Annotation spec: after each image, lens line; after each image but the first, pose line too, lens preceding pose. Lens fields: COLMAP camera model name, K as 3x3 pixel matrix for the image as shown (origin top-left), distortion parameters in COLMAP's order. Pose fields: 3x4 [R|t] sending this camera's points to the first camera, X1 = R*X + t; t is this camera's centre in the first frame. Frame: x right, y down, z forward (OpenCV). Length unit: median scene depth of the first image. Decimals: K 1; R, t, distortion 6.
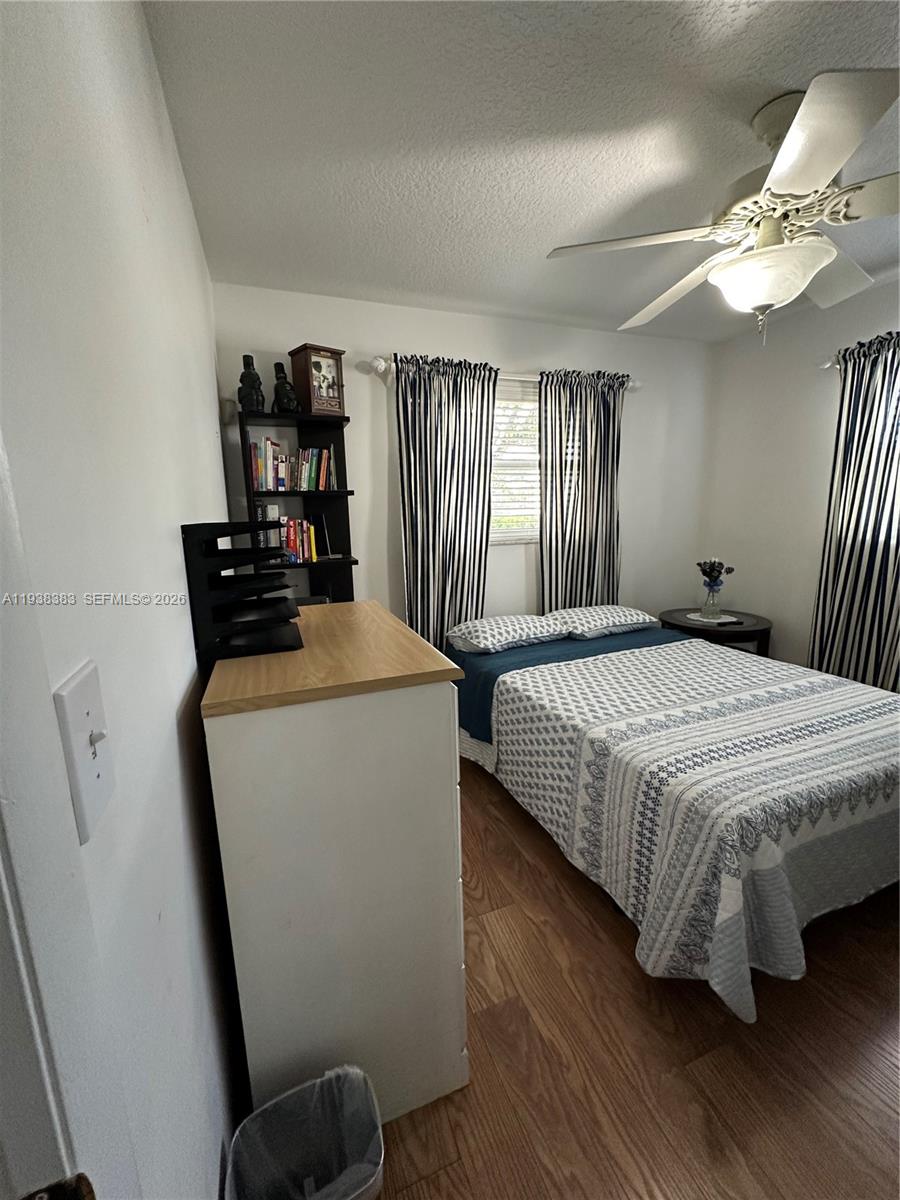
lens RADIAL K [[479.1, 0, 447.8], [0, 479.1, 597.5], [0, 0, 1]] dist [-0.001799, 0.000164]
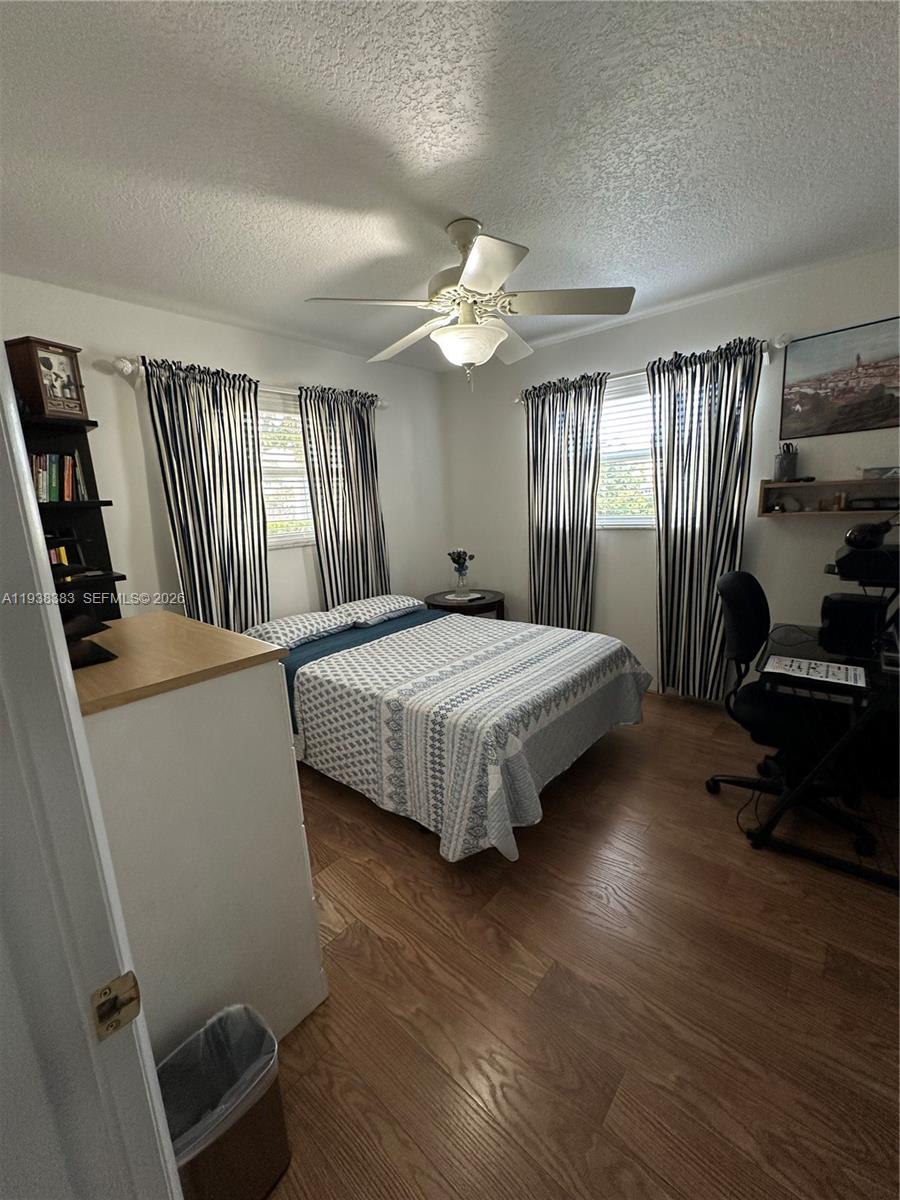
lens RADIAL K [[479.1, 0, 447.8], [0, 479.1, 597.5], [0, 0, 1]] dist [-0.001799, 0.000164]
pose [[0.885017, -0.112117, 0.451858, -0.059976], [0.113970, 0.993213, 0.023215, 0.015825], [-0.451394, 0.030953, 0.891788, -0.116080]]
